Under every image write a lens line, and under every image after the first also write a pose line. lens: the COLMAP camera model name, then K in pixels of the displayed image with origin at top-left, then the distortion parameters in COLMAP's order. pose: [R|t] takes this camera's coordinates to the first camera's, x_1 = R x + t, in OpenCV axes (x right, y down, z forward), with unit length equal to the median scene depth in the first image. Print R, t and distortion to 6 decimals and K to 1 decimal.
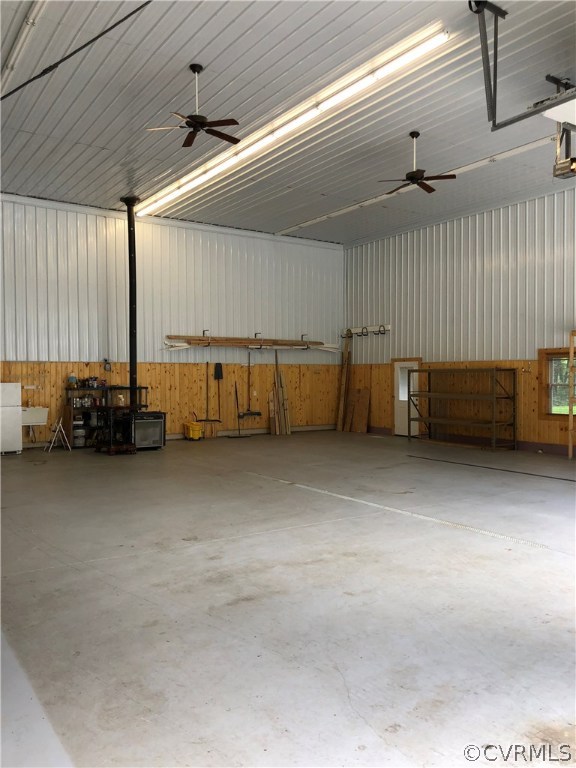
lens RADIAL K [[616.6, 0, 284.6], [0, 616.6, 383.0], [0, 0, 1]] dist [-0.001557, -0.009932]
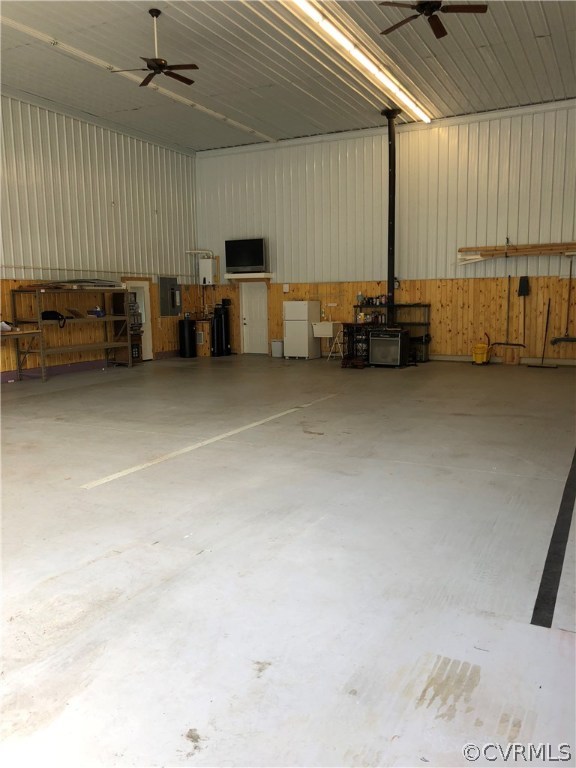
lens RADIAL K [[616.6, 0, 283.9], [0, 616.6, 386.6], [0, 0, 1]] dist [-0.001557, -0.009932]
pose [[0.457611, 0.121735, -0.880780, 0.508321], [0.003373, 0.990339, 0.138630, -0.001101], [0.889146, -0.066409, 0.452779, 0.328783]]
